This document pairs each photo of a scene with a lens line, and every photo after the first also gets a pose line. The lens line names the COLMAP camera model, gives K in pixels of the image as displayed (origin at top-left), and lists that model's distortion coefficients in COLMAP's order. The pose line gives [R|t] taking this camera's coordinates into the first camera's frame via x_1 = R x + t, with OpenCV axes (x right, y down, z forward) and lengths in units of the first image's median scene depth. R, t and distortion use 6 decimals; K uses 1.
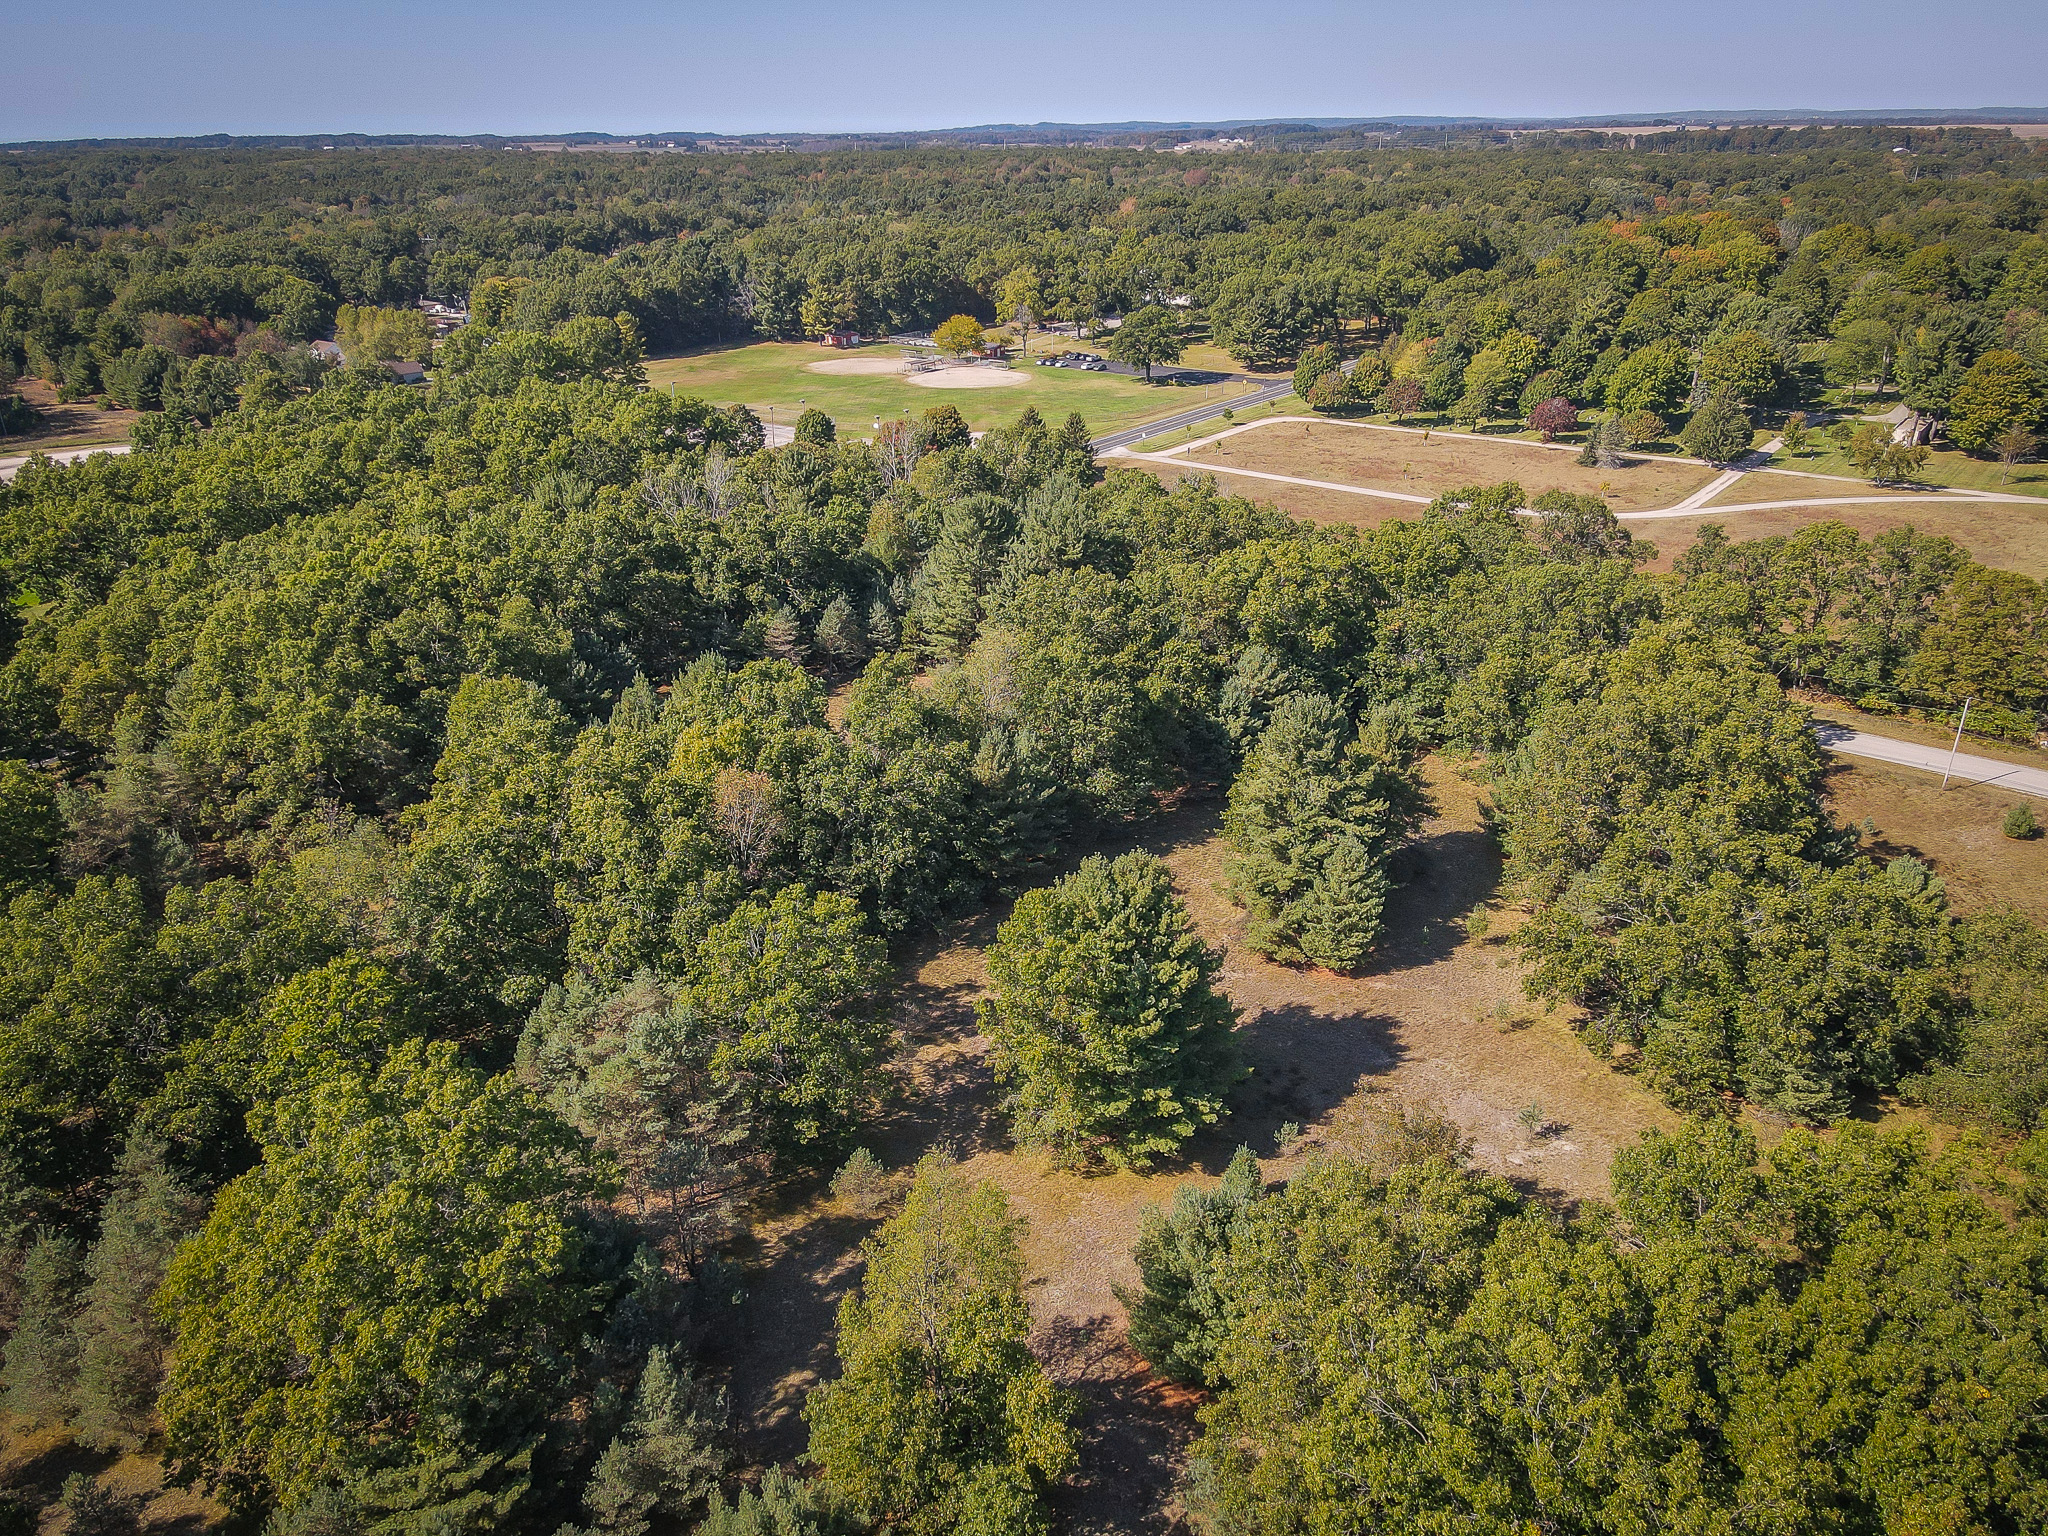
lens RADIAL K [[1470.8, 0, 1025.7], [0, 1470.8, 771.3], [0, 0, 1]] dist [0.050392, -0.033062]
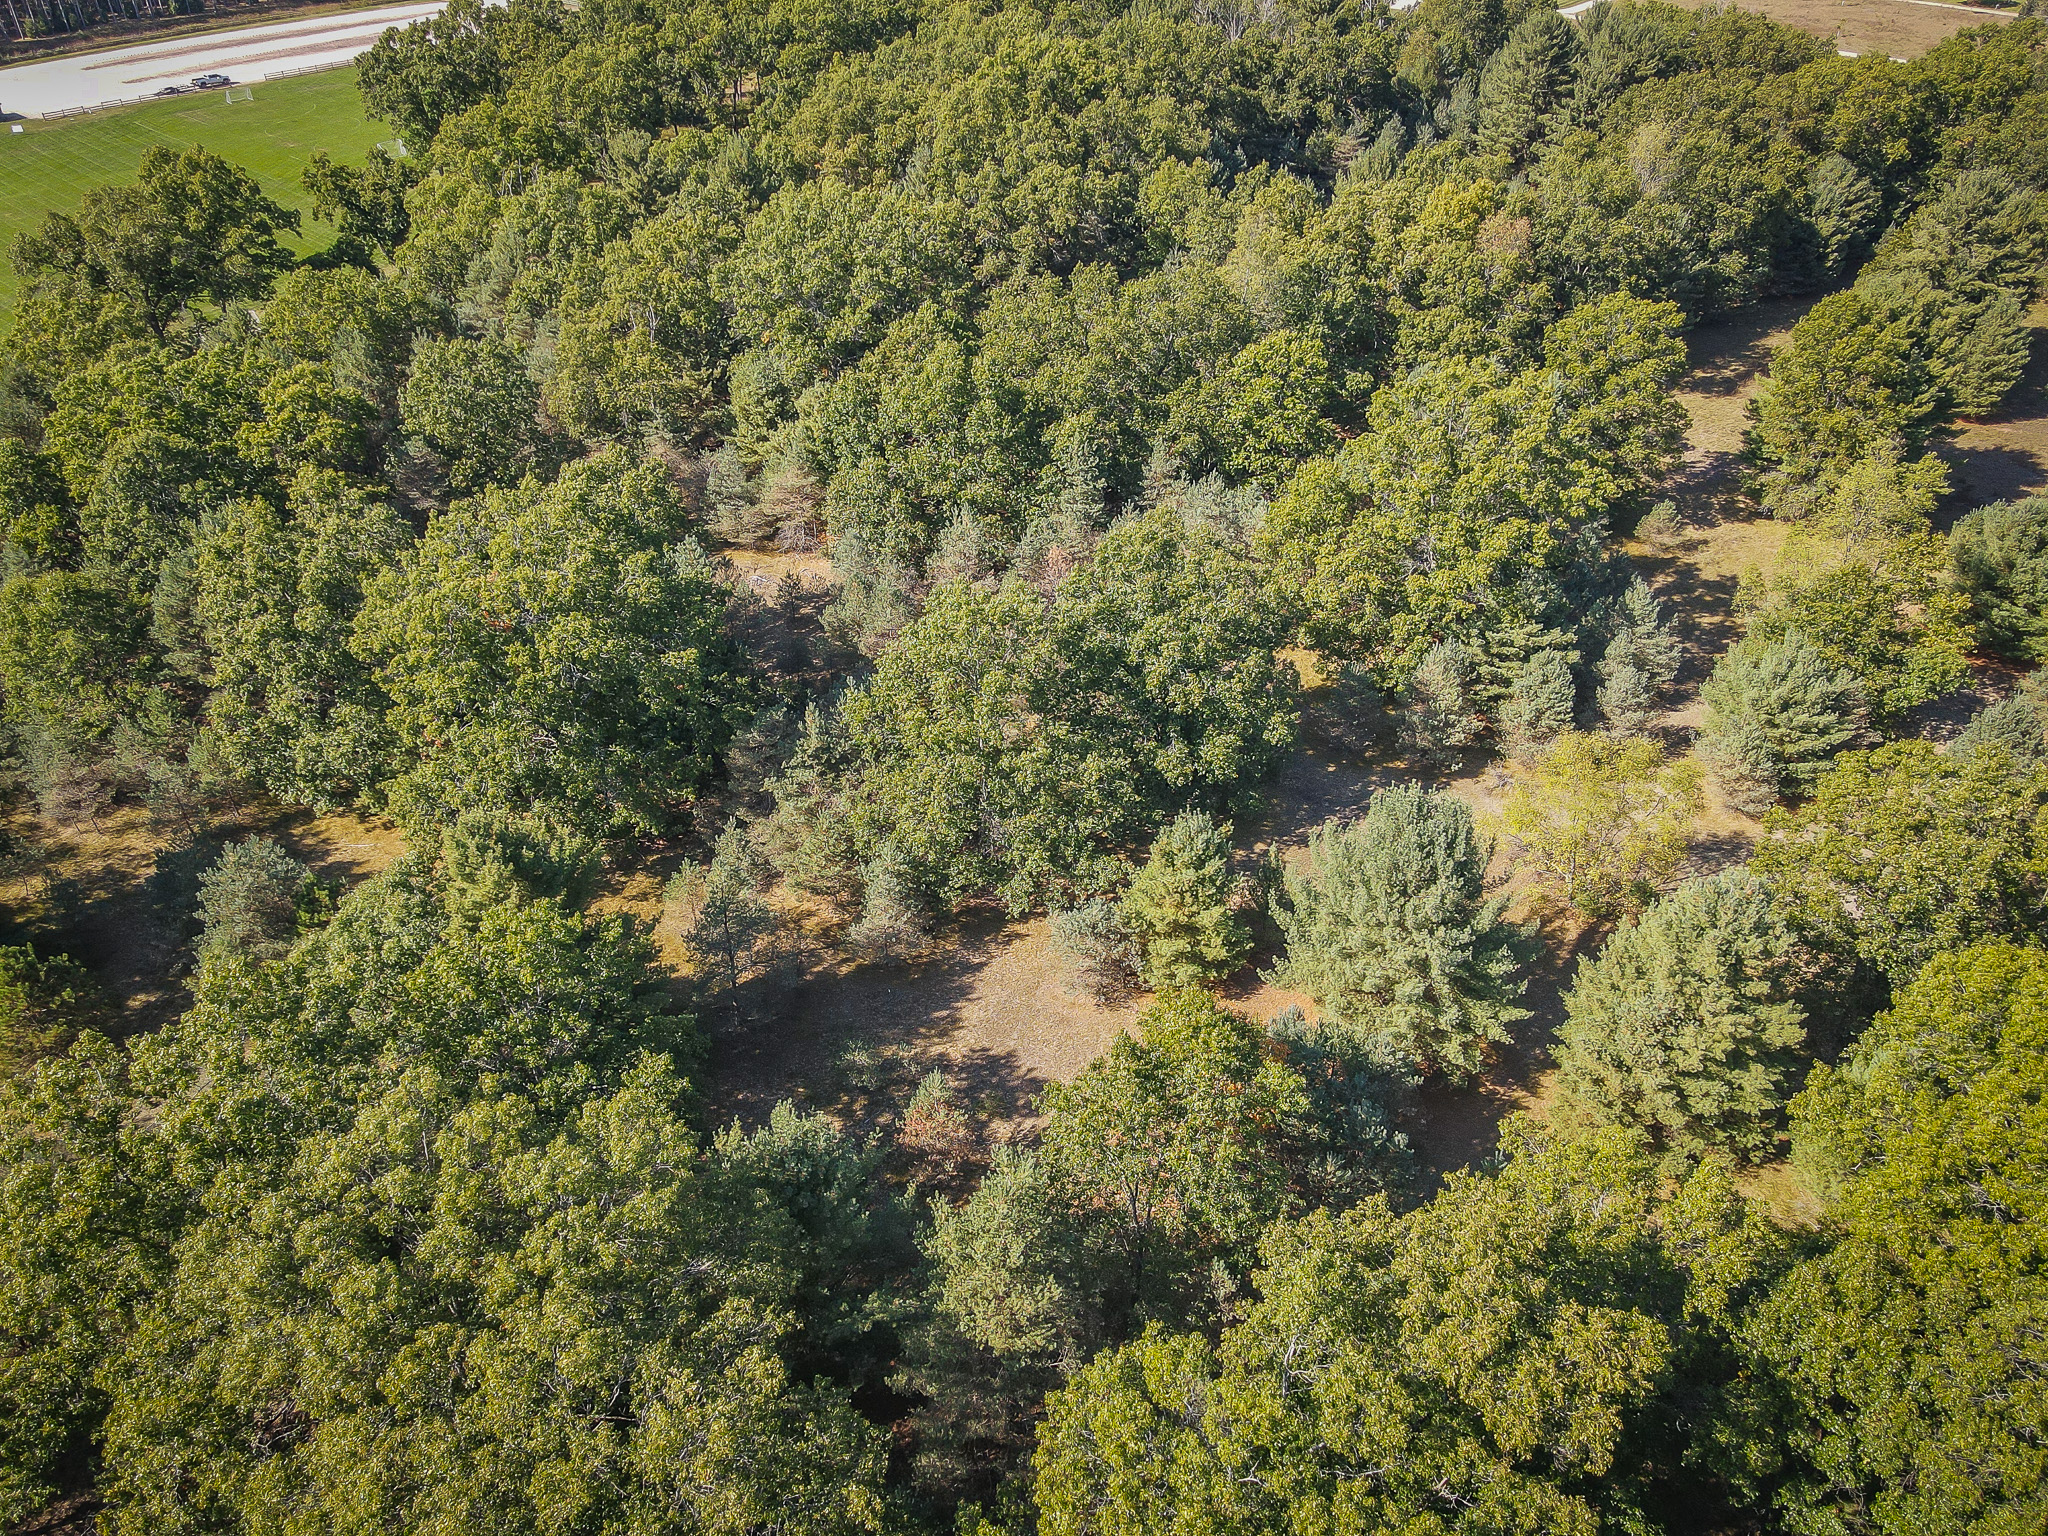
lens RADIAL K [[1470.8, 0, 1021.3], [0, 1470.8, 768.8], [0, 0, 1]] dist [0.050392, -0.033062]
pose [[0.997336, 0.048056, -0.054884, -0.381224], [-0.034712, 0.974350, 0.222346, 0.138422], [0.064161, -0.219849, 0.973422, -0.226195]]
